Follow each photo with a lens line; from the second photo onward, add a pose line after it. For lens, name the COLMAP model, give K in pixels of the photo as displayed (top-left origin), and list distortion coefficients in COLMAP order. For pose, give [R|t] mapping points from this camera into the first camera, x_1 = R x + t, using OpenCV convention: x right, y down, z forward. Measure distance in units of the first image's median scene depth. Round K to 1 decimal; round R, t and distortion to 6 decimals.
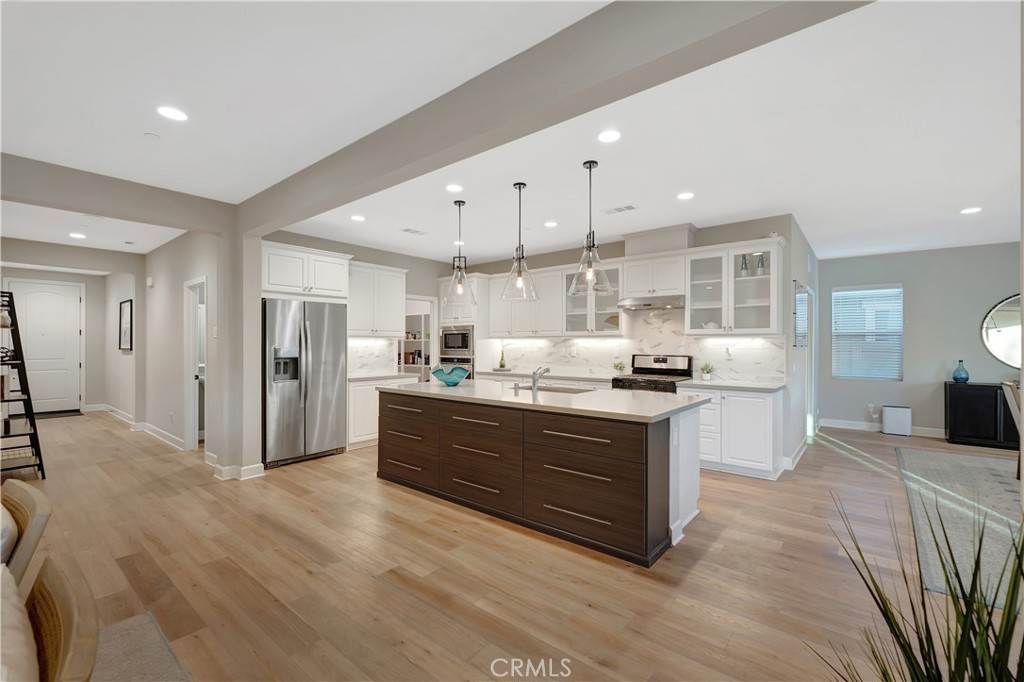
lens RADIAL K [[435.4, 0, 511.2], [0, 435.4, 343.0], [0, 0, 1]] dist [0.011878, 0.000159]
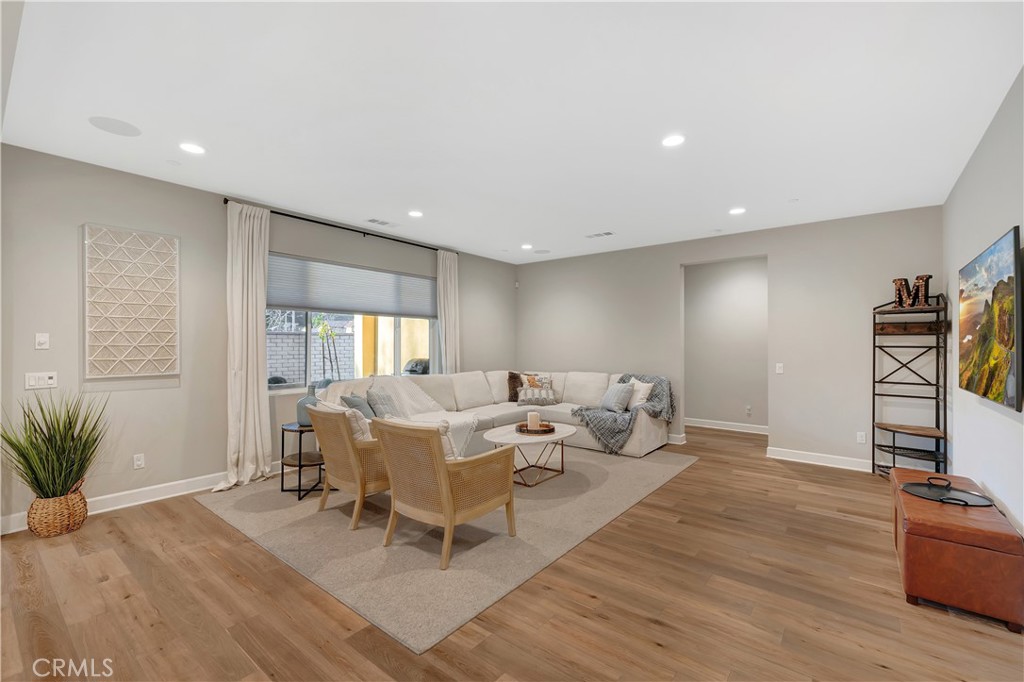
lens RADIAL K [[438.2, 0, 515.5], [0, 438.2, 344.8], [0, 0, 1]] dist [0.003389, 0.000239]
pose [[-0.999867, -0.003815, -0.015830, -0.429685], [-0.003818, 0.999993, 0.000203, -0.000374], [0.015829, 0.000264, -0.999875, 0.804674]]
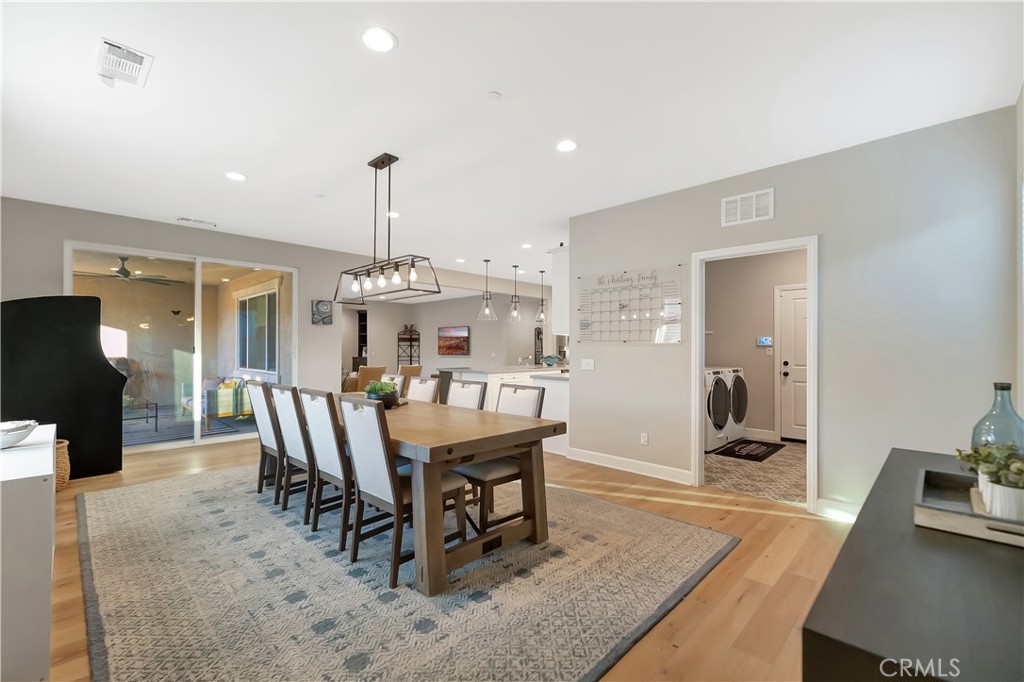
lens RADIAL K [[443.3, 0, 510.6], [0, 443.3, 342.2], [0, 0, 1]] dist [0.003334, 0.000819]
pose [[-0.084962, -0.014383, -0.996280, 1.578782], [-0.001516, 0.999897, -0.014305, 0.020259], [0.996383, 0.000295, -0.084975, 0.869665]]
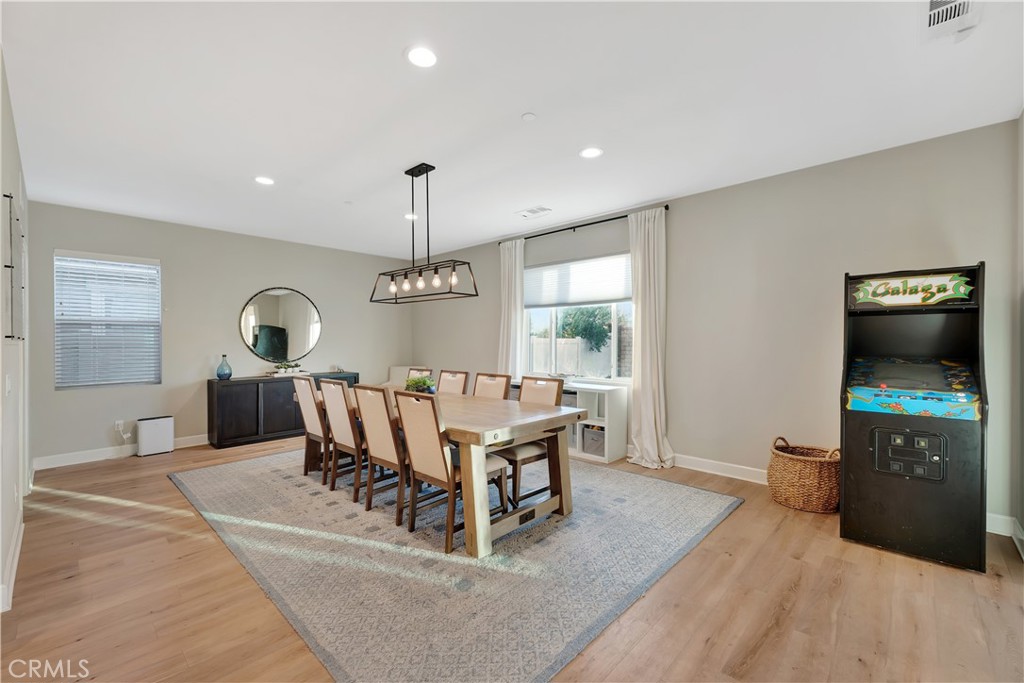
lens RADIAL K [[423.7, 0, 517.1], [0, 423.7, 343.9], [0, 0, 1]] dist [0.006443, 0.000114]
pose [[0.061170, -0.009880, 0.998078, 0.213779], [0.002872, 0.999949, 0.009722, 0.011088], [-0.998123, 0.002271, 0.061196, 0.408066]]
